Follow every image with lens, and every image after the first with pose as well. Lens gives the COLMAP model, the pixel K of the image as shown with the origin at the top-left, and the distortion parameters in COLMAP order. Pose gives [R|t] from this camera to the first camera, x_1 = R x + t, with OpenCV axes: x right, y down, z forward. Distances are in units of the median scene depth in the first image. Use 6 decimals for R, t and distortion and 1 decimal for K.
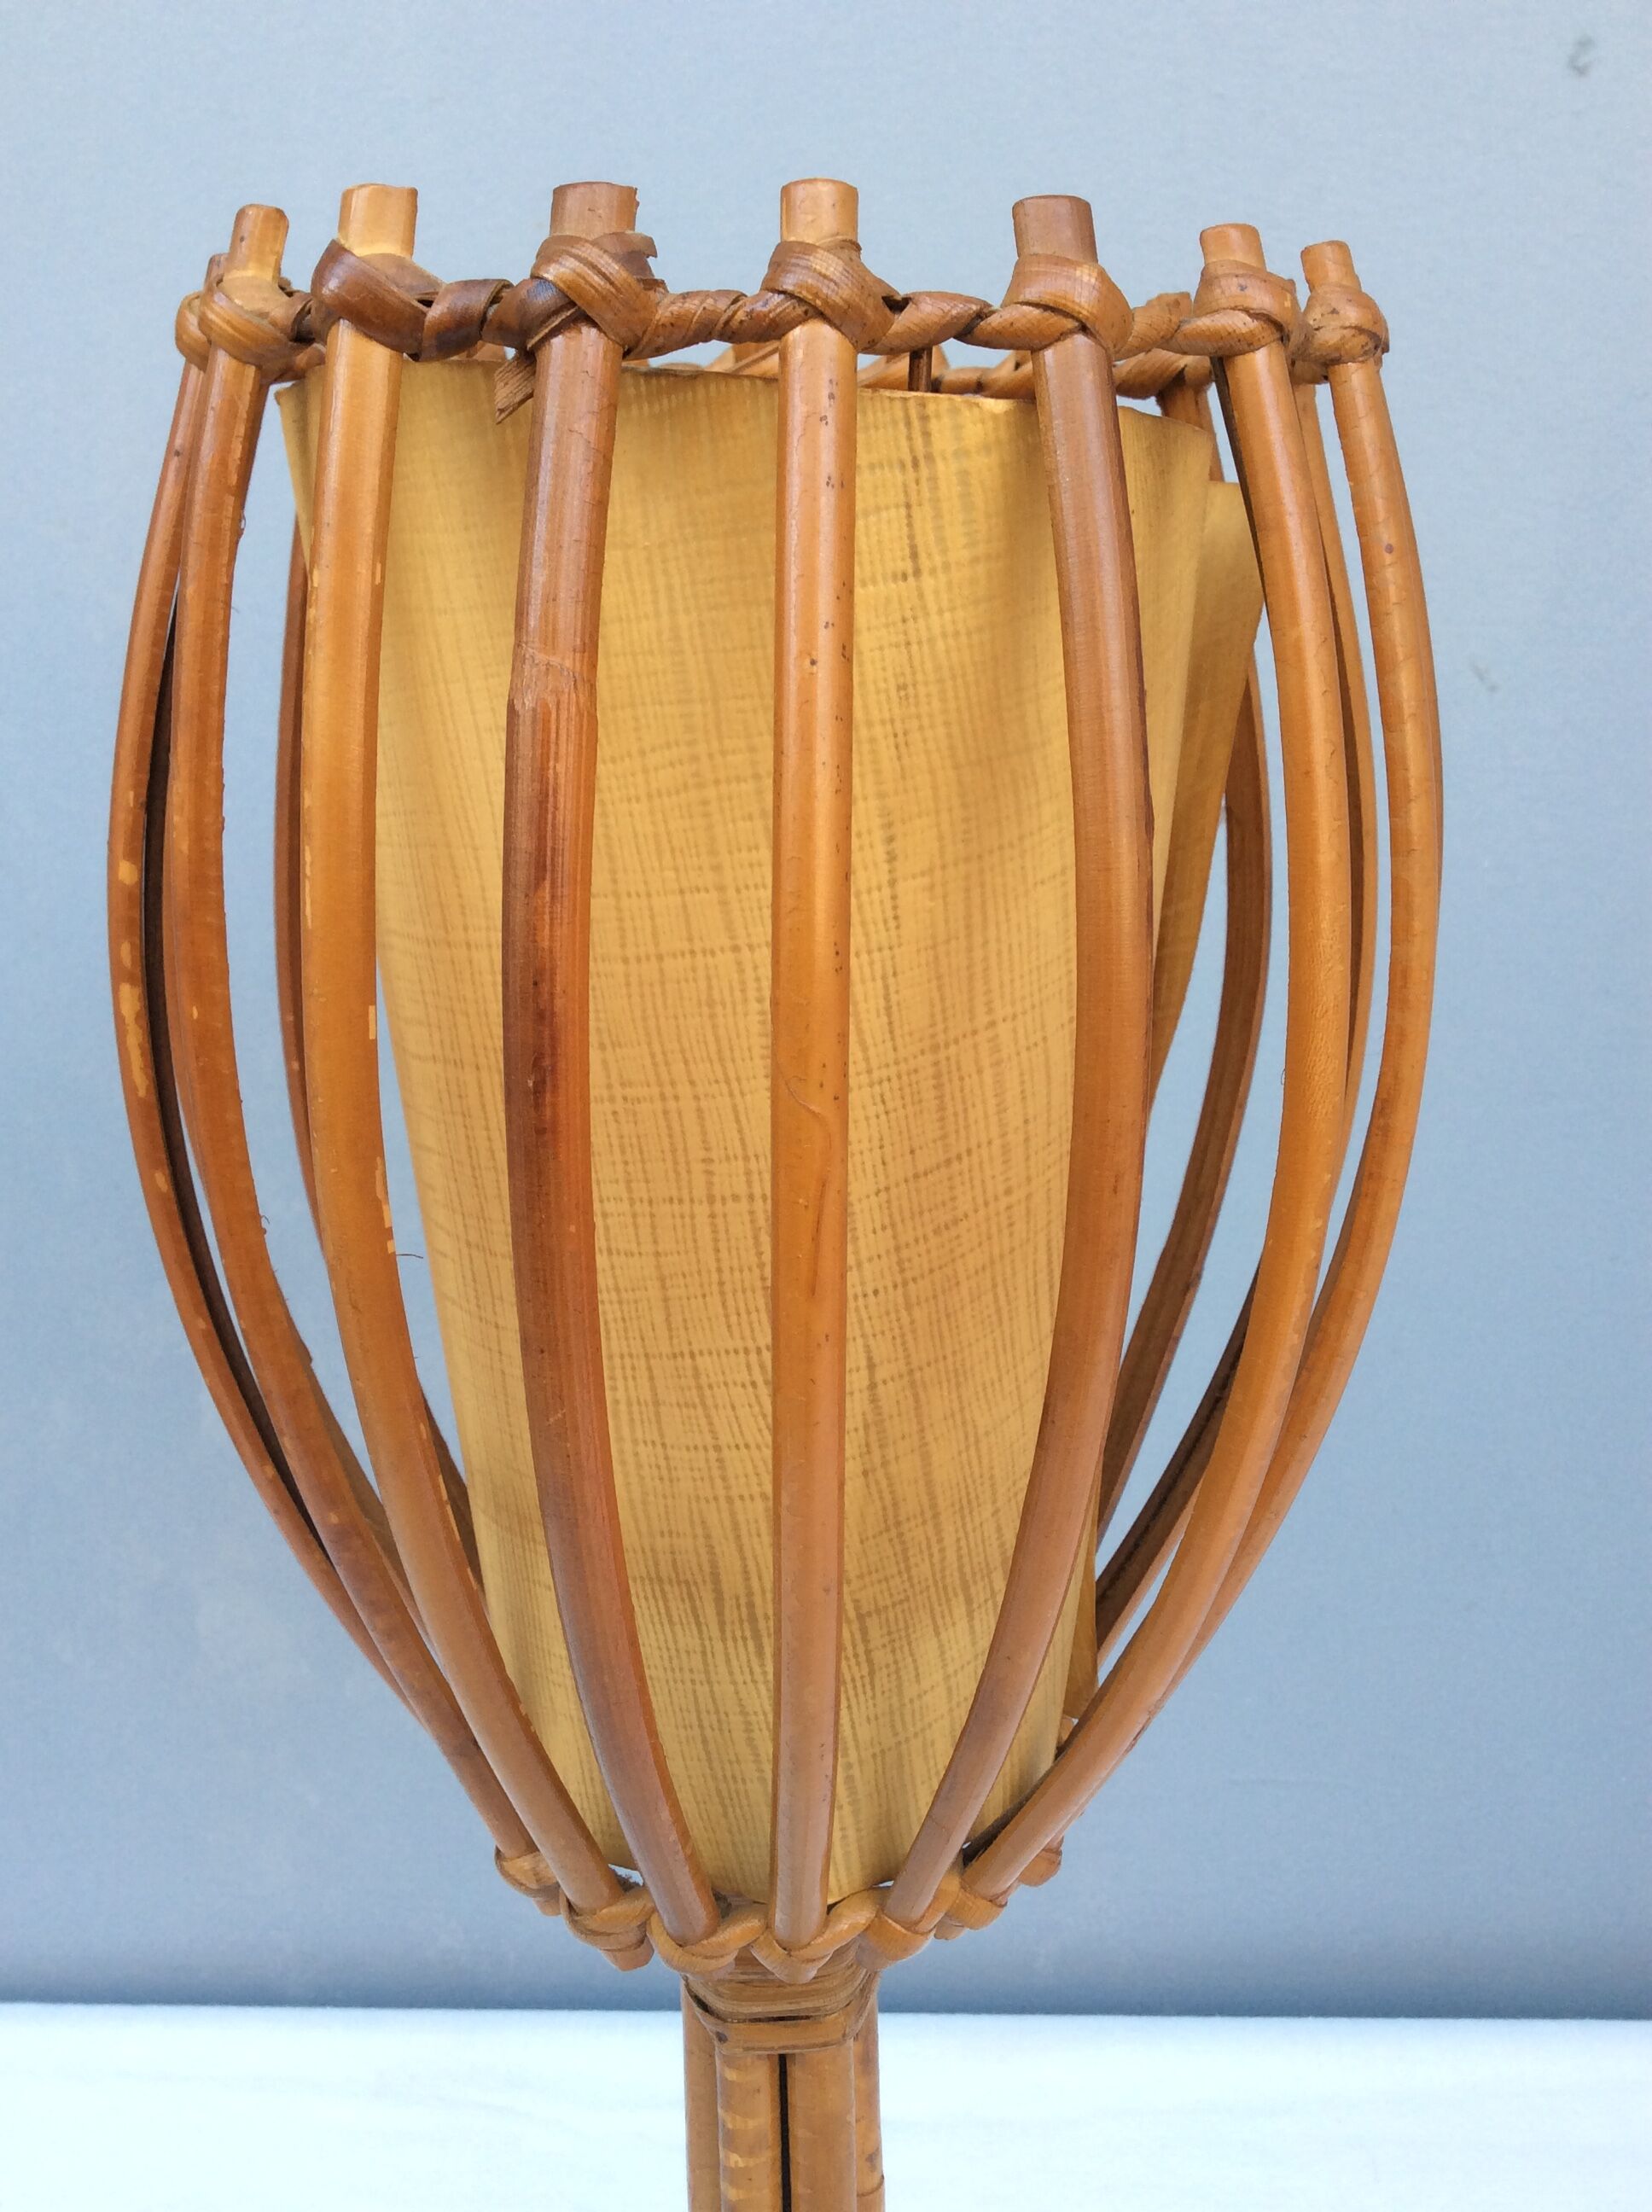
lens RADIAL K [[2041.6, 0, 819.4], [0, 2041.6, 1090.5], [0, 0, 1]] dist [0.047586, 0.000000]
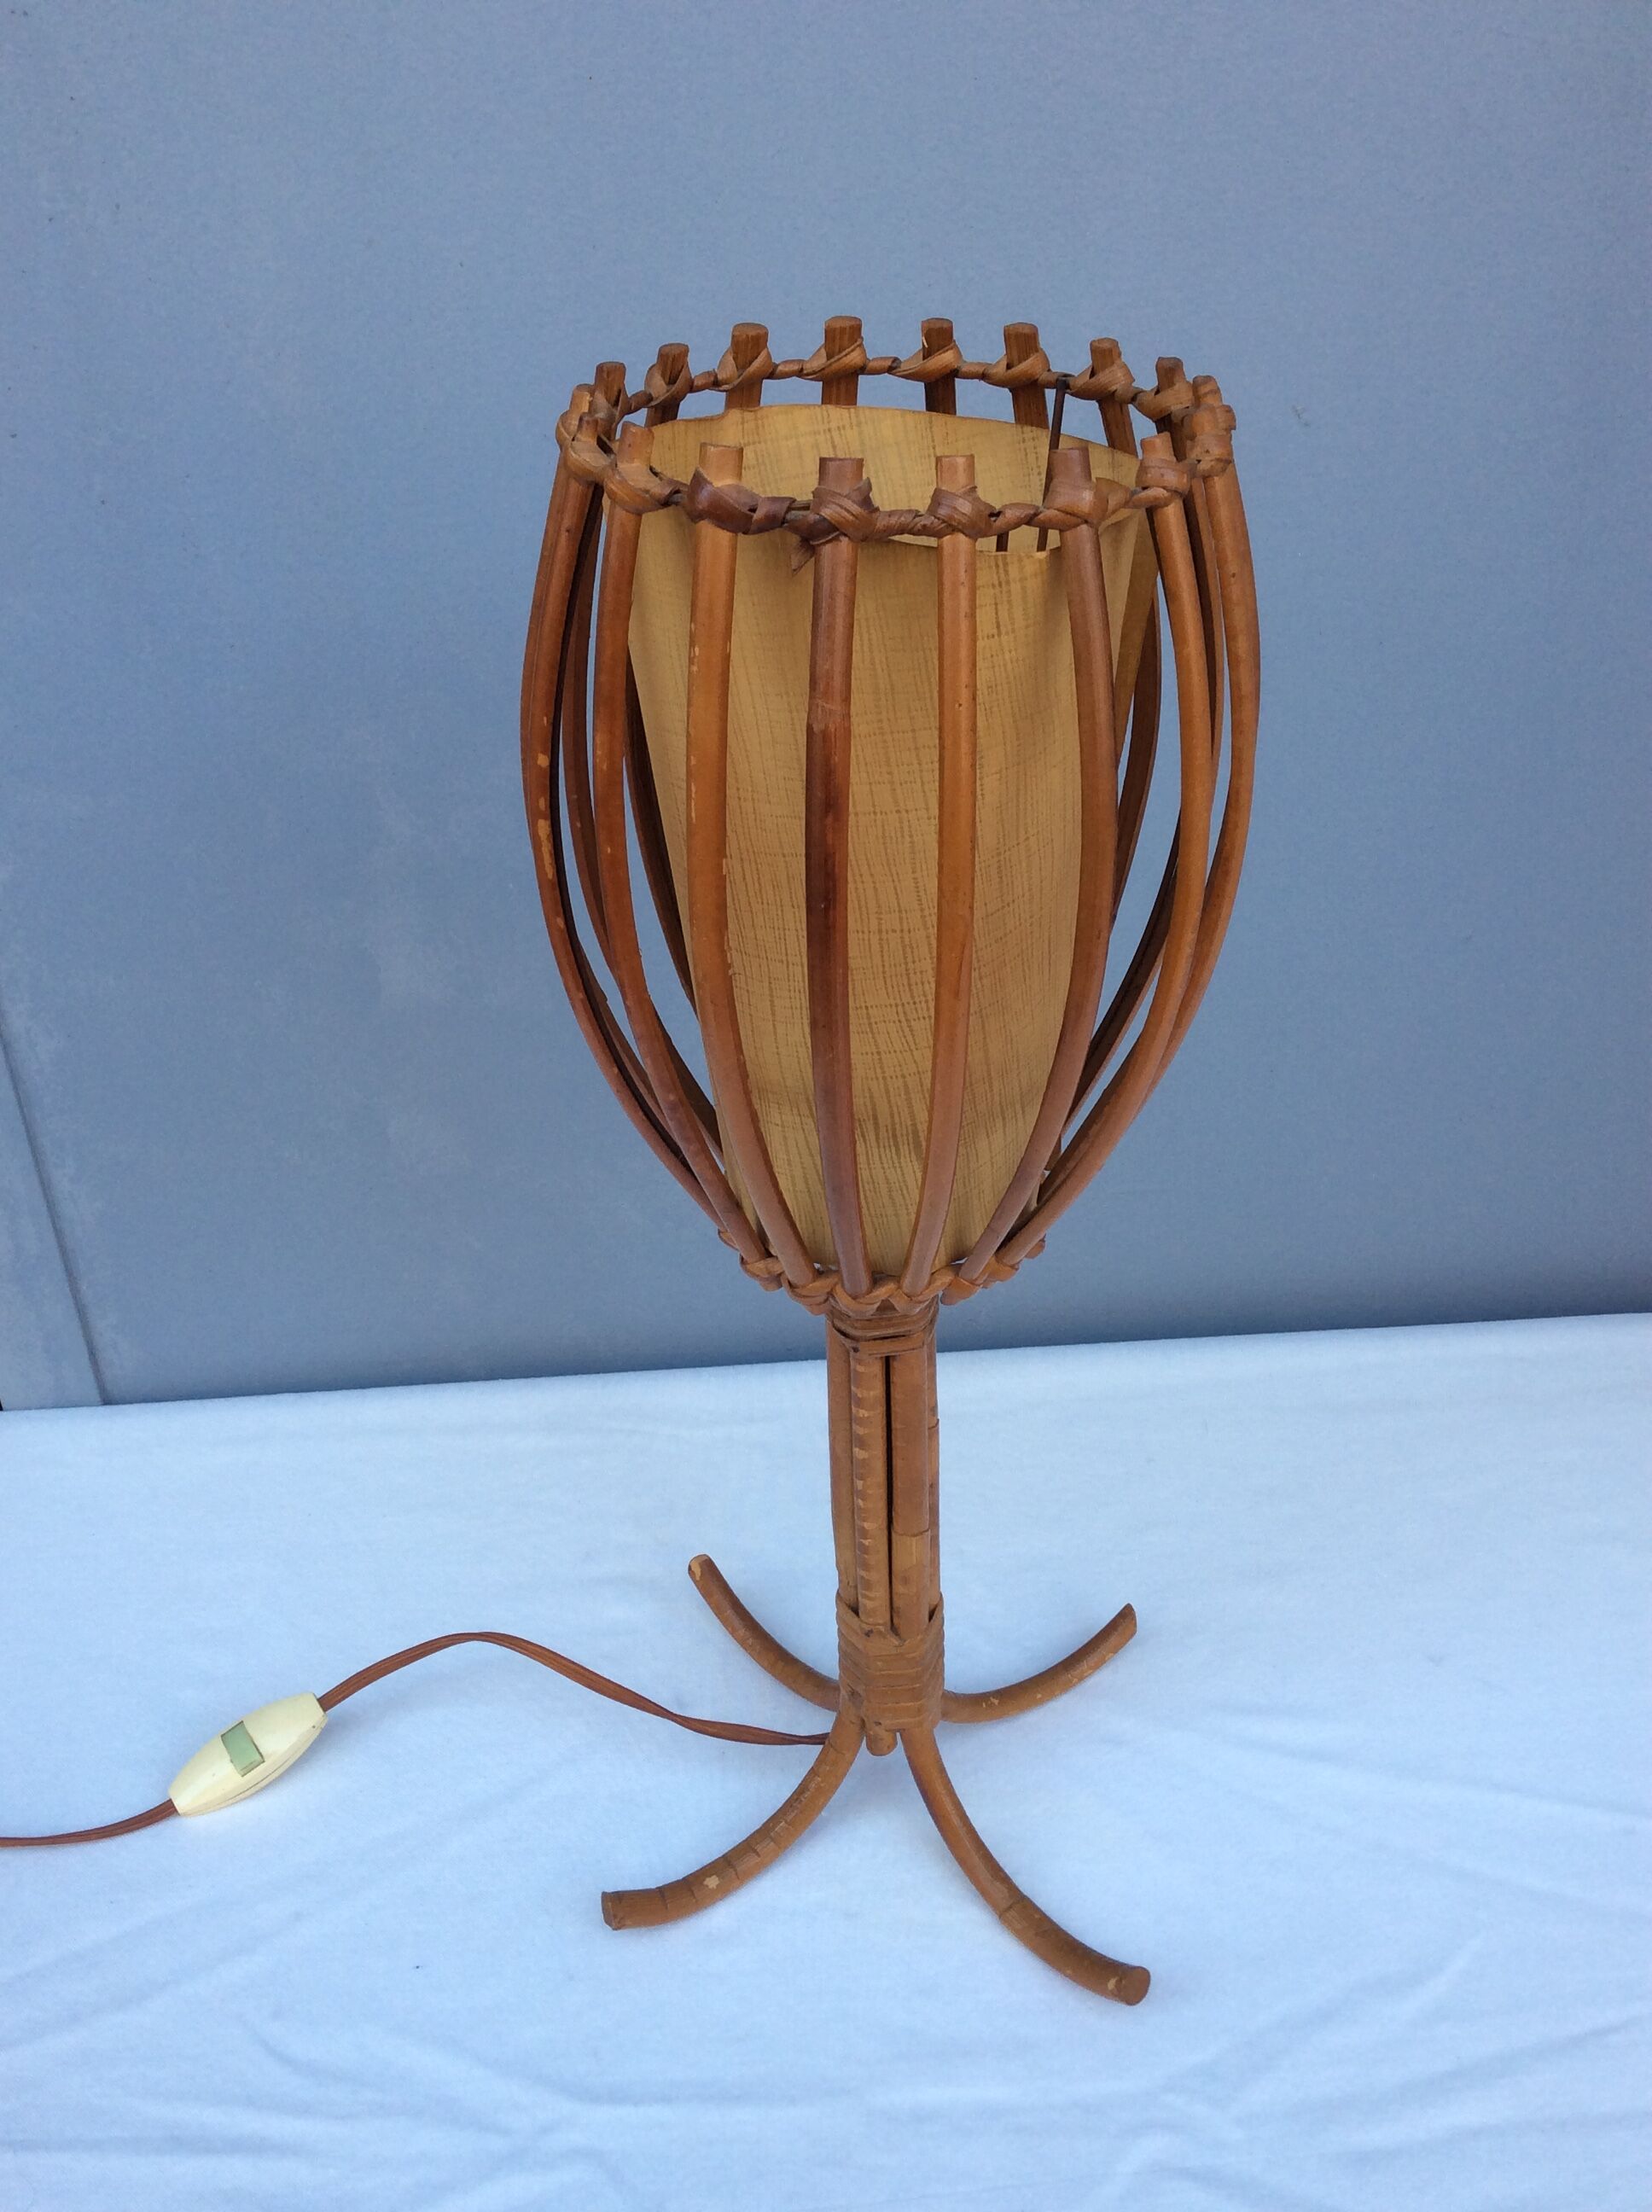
lens RADIAL K [[2041.6, 0, 818.6], [0, 2041.6, 1090.2], [0, 0, 1]] dist [0.047586, 0.000000]
pose [[0.995959, -0.056986, 0.069414, -0.249020], [0.036776, 0.963913, 0.263666, -0.307090], [-0.081934, -0.260047, 0.962113, -0.867318]]
